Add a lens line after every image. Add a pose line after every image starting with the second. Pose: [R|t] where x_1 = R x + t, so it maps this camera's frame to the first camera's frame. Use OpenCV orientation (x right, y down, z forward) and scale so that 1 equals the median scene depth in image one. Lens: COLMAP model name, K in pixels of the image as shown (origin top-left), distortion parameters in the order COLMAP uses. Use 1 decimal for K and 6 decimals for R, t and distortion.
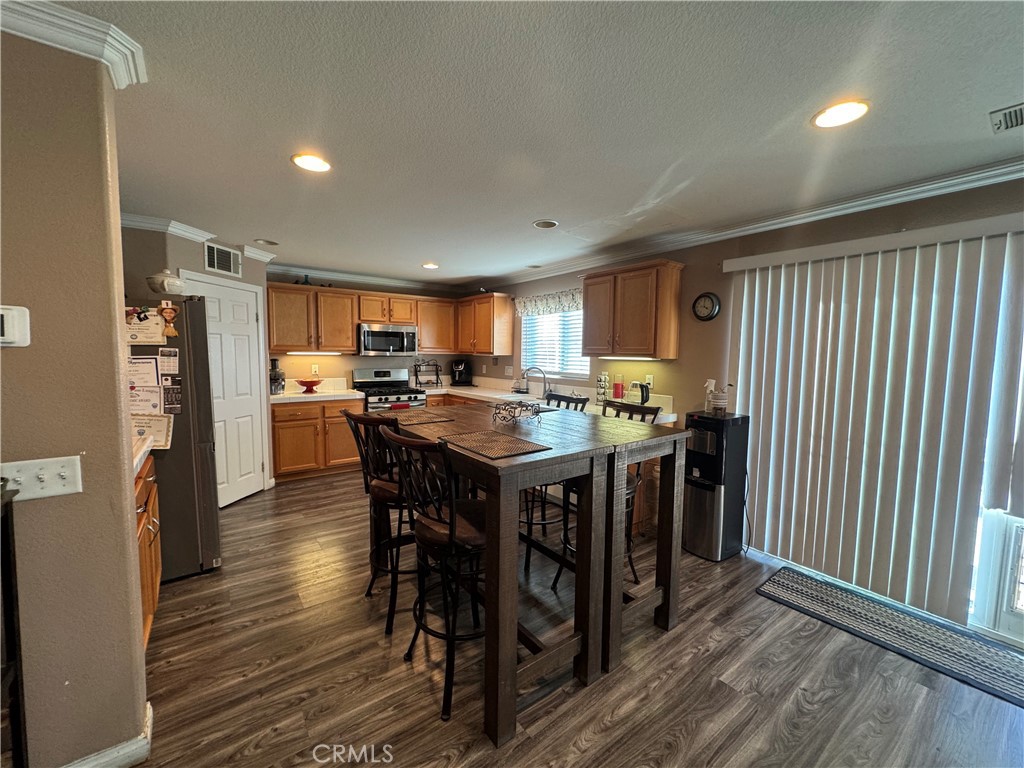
lens RADIAL K [[407.9, 0, 510.9], [0, 407.9, 384.6], [0, 0, 1]] dist [-0.003693, 0.000455]
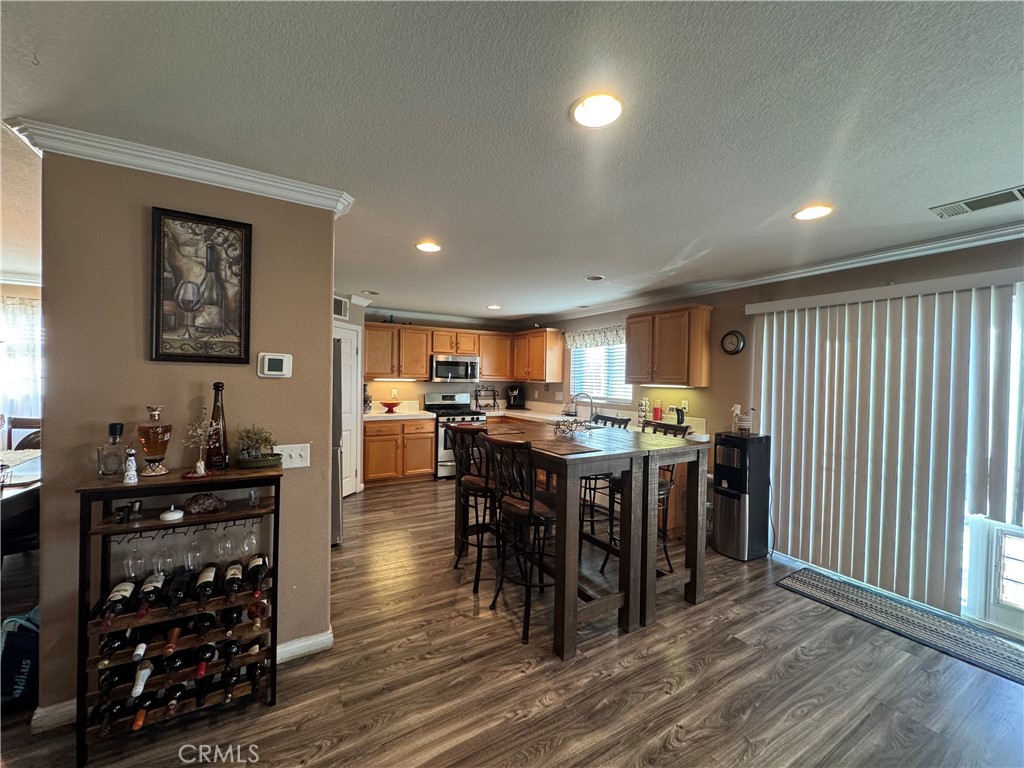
lens RADIAL K [[407.9, 0, 510.8], [0, 407.9, 385.0], [0, 0, 1]] dist [-0.003693, 0.000455]
pose [[0.994617, 0.006892, -0.103386, -0.041595], [-0.013326, 0.998007, -0.061677, 0.013770], [0.102755, 0.062723, 0.992727, -0.266772]]
